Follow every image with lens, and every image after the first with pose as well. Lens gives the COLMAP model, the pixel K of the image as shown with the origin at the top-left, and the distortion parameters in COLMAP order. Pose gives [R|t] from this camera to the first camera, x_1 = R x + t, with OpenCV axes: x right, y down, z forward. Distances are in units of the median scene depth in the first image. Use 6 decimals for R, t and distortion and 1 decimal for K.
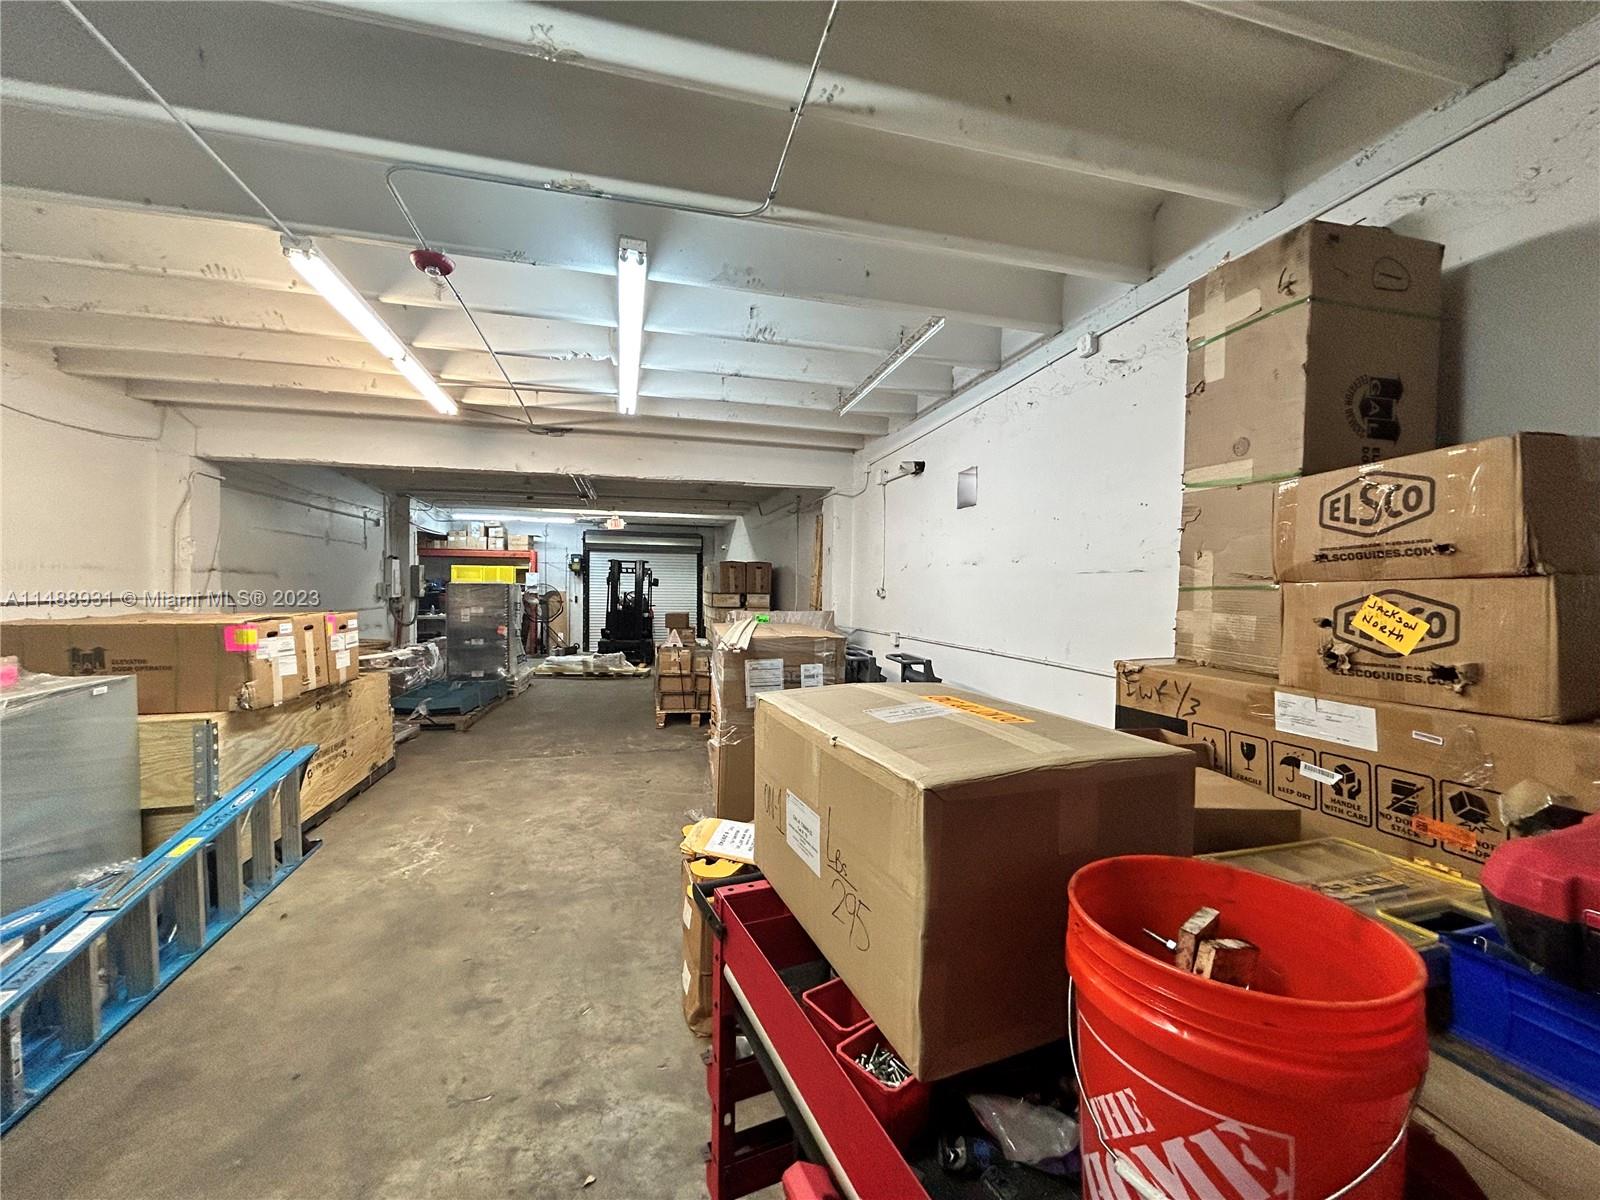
lens RADIAL K [[647.0, 0, 801.2], [0, 647.0, 599.1], [0, 0, 1]] dist [0.001762, 0.000604]
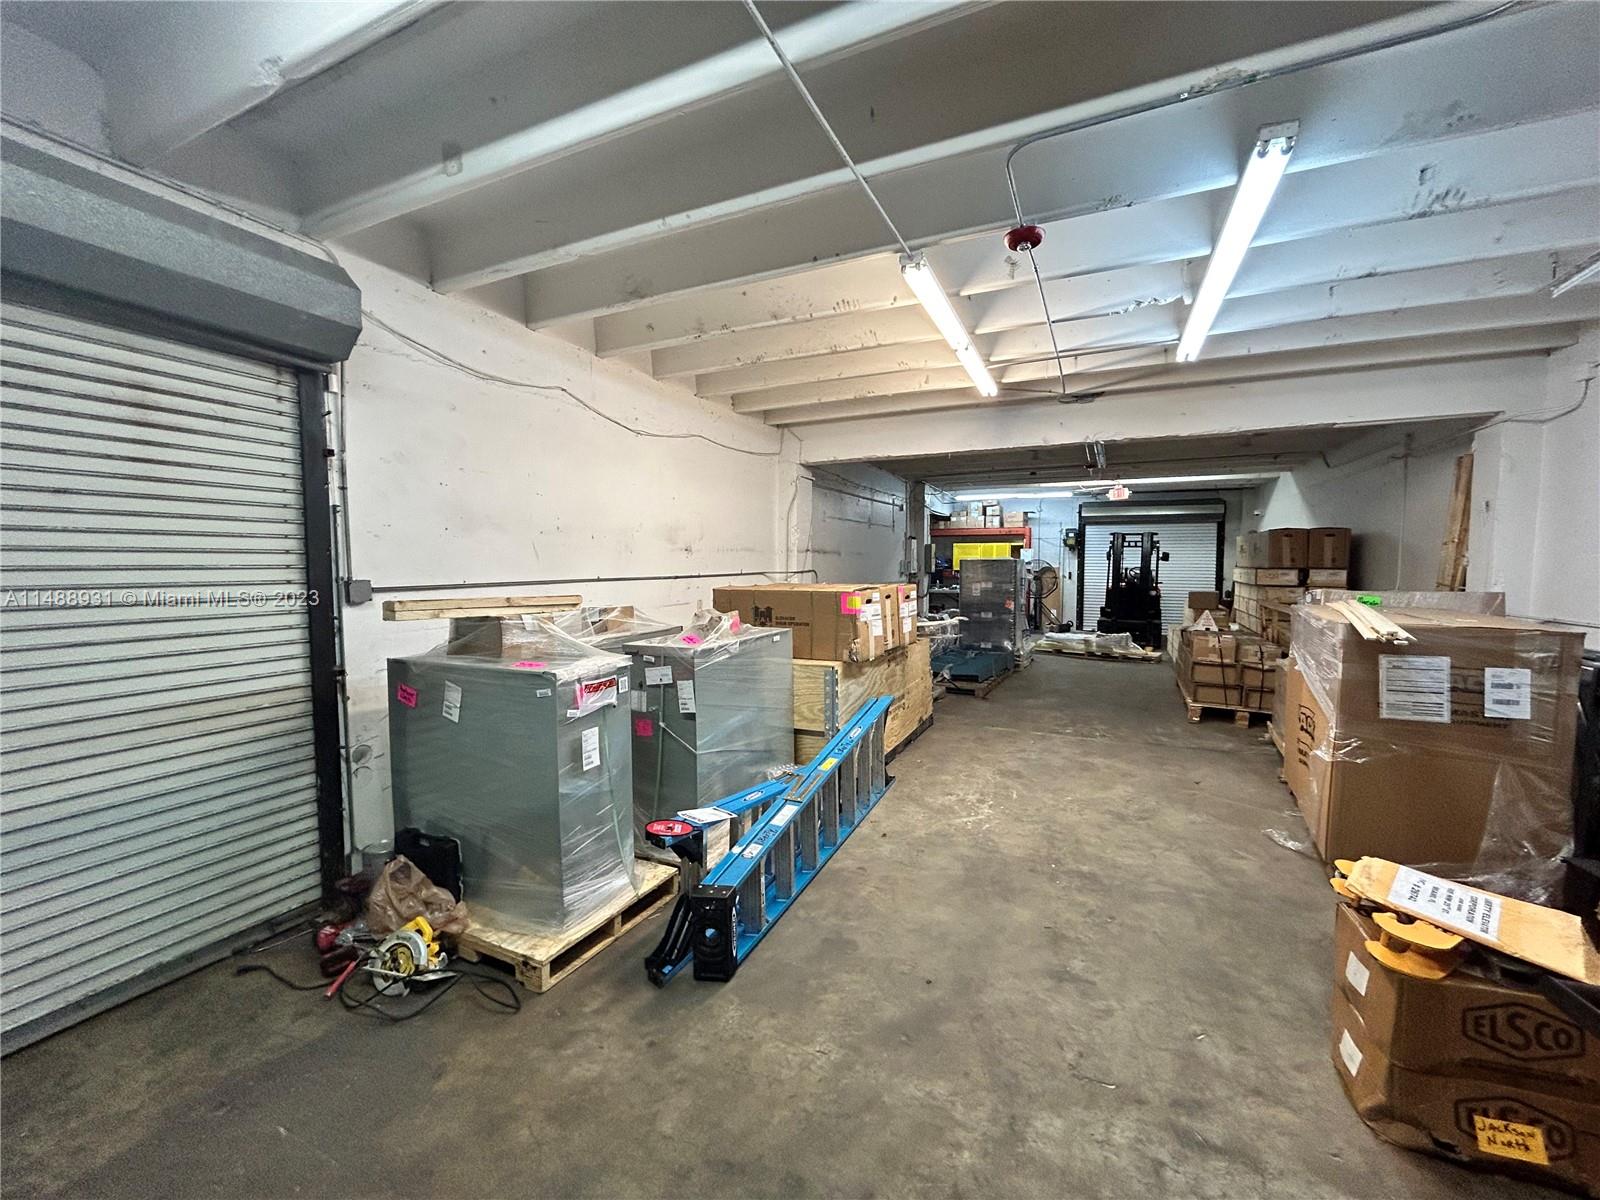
lens RADIAL K [[647.0, 0, 800.4], [0, 647.0, 599.5], [0, 0, 1]] dist [0.001762, 0.000604]
pose [[0.770926, 0.028437, -0.636290, -0.132924], [-0.005597, 0.999267, 0.037878, 0.005396], [0.636901, -0.025640, 0.770519, -0.011665]]
